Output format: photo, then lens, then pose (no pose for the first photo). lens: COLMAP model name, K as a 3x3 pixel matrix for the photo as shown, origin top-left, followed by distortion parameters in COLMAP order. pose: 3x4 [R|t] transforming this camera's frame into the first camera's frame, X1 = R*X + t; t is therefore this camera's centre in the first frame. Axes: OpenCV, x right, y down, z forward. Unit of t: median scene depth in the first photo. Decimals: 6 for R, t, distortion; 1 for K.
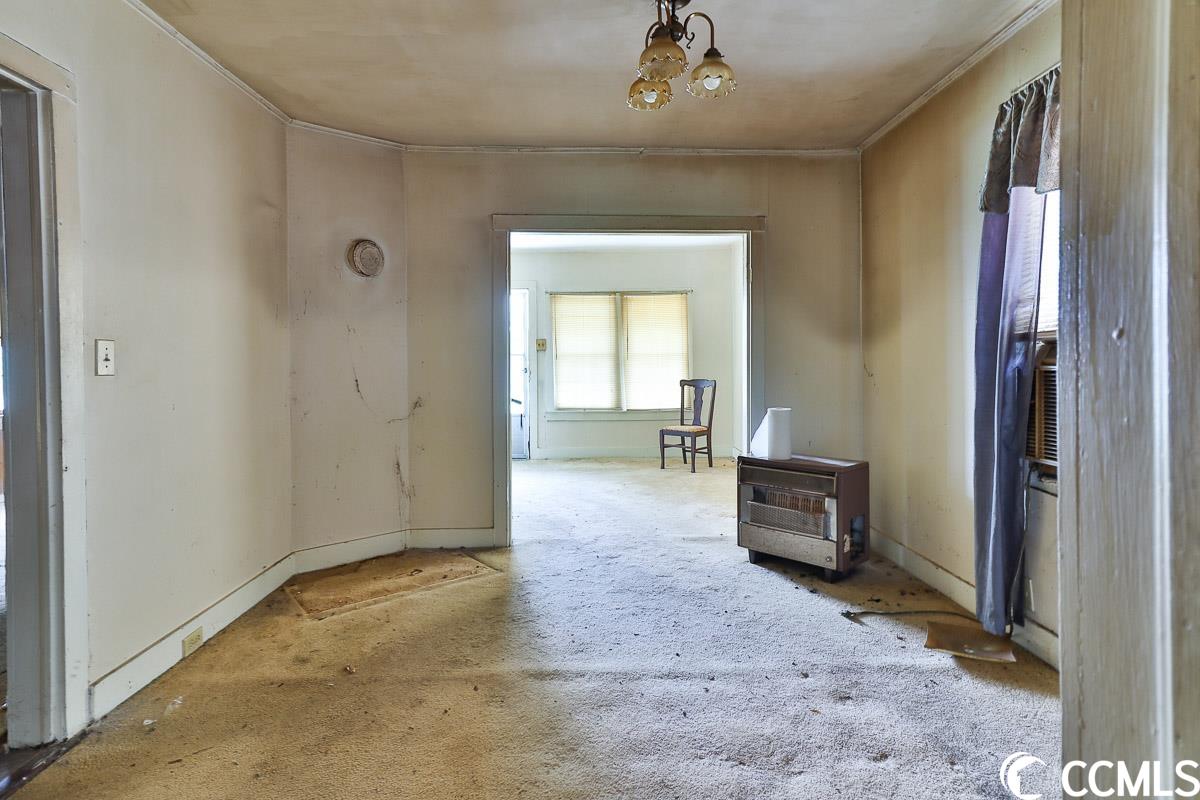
lens RADIAL K [[566.2, 0, 604.6], [0, 566.2, 377.0], [0, 0, 1]] dist [0.002726, 0.000427]
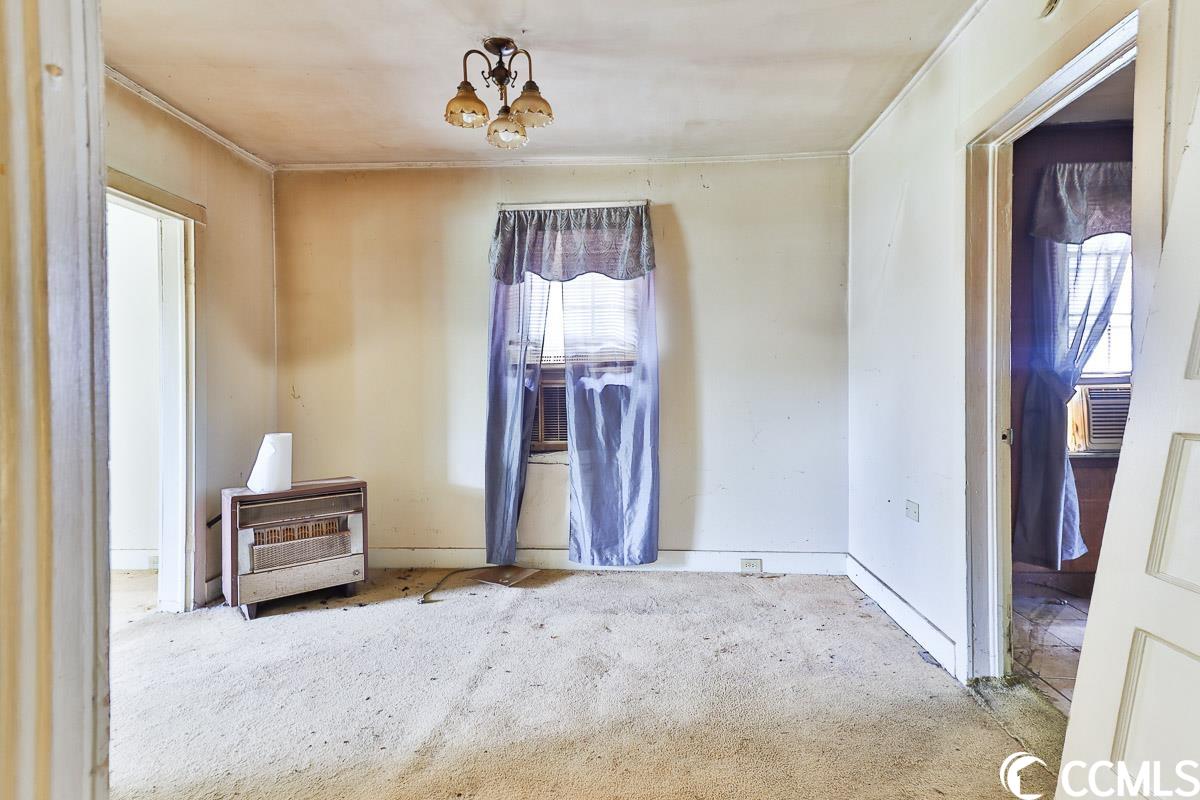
lens RADIAL K [[574.5, 0, 583.1], [0, 574.5, 395.8], [0, 0, 1]] dist [-0.001182, -0.000492]
pose [[0.166933, -0.013846, 0.985871, -0.583355], [0.029885, 0.999513, 0.008977, 0.000594], [-0.985515, 0.027964, 0.167265, 0.414672]]
